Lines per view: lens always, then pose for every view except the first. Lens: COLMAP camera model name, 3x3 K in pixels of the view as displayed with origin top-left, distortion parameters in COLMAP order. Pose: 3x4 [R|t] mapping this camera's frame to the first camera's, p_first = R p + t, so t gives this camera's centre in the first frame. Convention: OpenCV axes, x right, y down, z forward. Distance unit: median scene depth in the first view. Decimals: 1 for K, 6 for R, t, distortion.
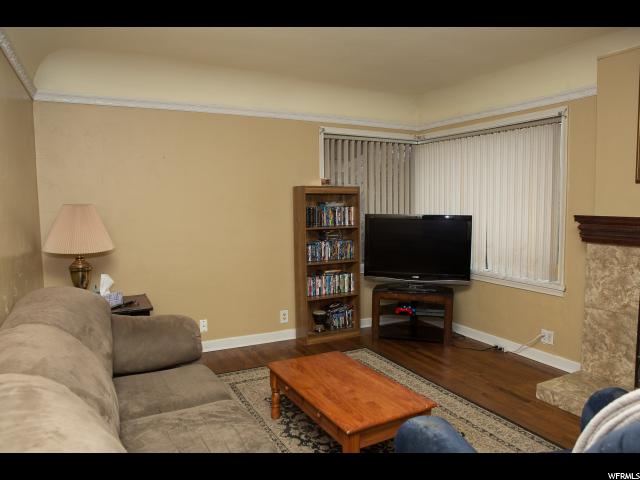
lens RADIAL K [[447.9, 0, 320.0], [0, 447.9, 240.0], [0, 0, 1]] dist [-0.116931, 0.100295]
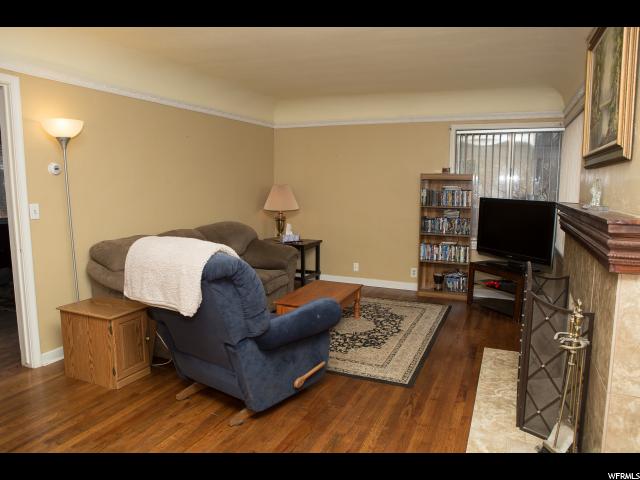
lens RADIAL K [[447.9, 0, 320.0], [0, 447.9, 240.0], [0, 0, 1]] dist [-0.116931, 0.100295]
pose [[0.630666, 0.110228, -0.768186, 0.747621], [-0.080988, 0.993805, 0.076113, -0.001758], [0.771817, 0.014212, 0.635686, -0.050427]]
